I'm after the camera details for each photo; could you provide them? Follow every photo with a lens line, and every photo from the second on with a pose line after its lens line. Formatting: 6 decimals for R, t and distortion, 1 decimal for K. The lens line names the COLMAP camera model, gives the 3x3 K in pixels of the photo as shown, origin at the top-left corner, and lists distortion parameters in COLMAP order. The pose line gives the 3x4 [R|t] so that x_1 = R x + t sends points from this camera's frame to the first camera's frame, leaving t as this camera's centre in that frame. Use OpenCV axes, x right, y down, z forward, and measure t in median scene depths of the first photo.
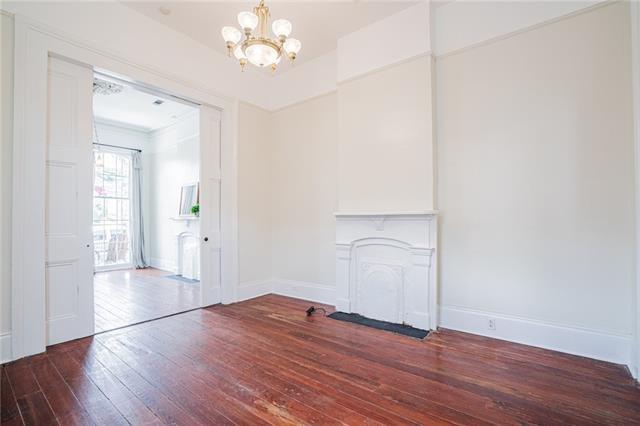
lens RADIAL K [[298.0, 0, 318.5], [0, 298.0, 217.5], [0, 0, 1]] dist [-0.017353, -0.000062]
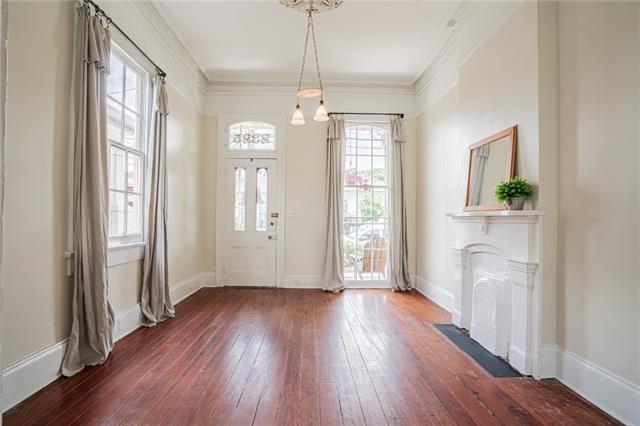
lens RADIAL K [[298.0, 0, 318.7], [0, 298.0, 217.8], [0, 0, 1]] dist [-0.017353, -0.000062]
pose [[0.652683, 0.004337, -0.757619, -0.220995], [-0.008593, 0.999962, -0.001678, 0.009688], [0.757583, 0.007605, 0.652695, 0.429388]]
